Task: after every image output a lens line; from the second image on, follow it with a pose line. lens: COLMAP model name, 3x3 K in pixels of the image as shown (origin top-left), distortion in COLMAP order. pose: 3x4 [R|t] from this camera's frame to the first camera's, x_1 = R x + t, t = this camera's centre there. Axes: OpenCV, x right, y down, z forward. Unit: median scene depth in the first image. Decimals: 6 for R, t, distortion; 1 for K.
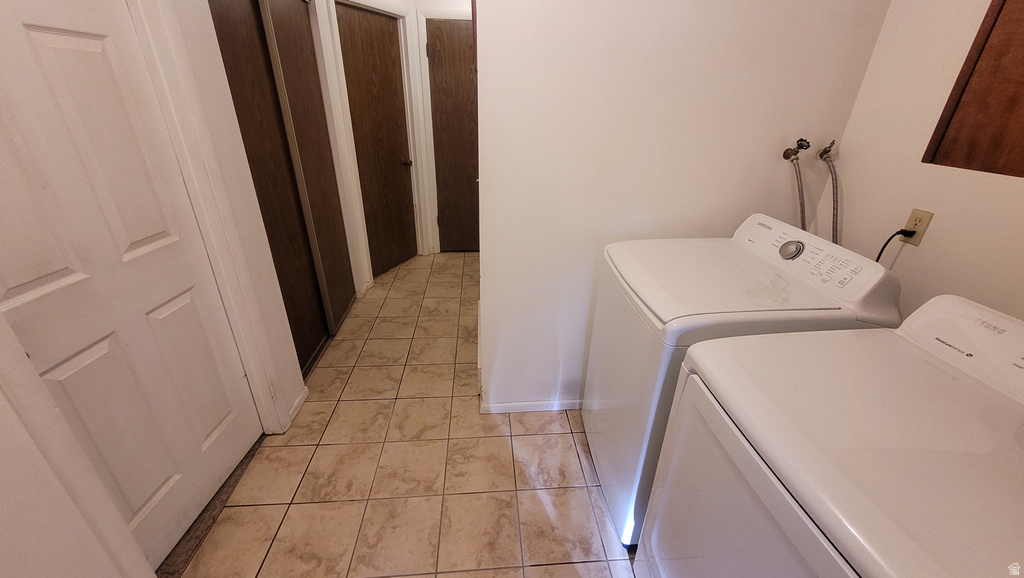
lens RADIAL K [[403.7, 0, 514.5], [0, 403.7, 288.3], [0, 0, 1]] dist [0.005024, -0.000040]
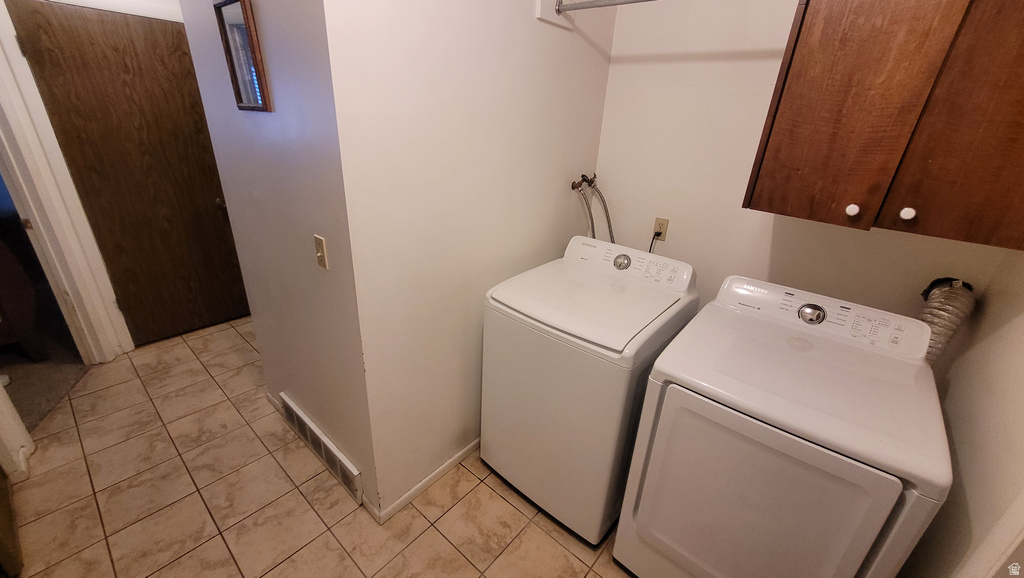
lens RADIAL K [[403.7, 0, 516.3], [0, 403.7, 287.1], [0, 0, 1]] dist [0.005024, -0.000040]
pose [[0.708733, -0.264850, 0.653874, -0.257572], [0.272261, 0.957736, 0.092826, -0.131056], [-0.650824, 0.112235, 0.750887, 0.130982]]
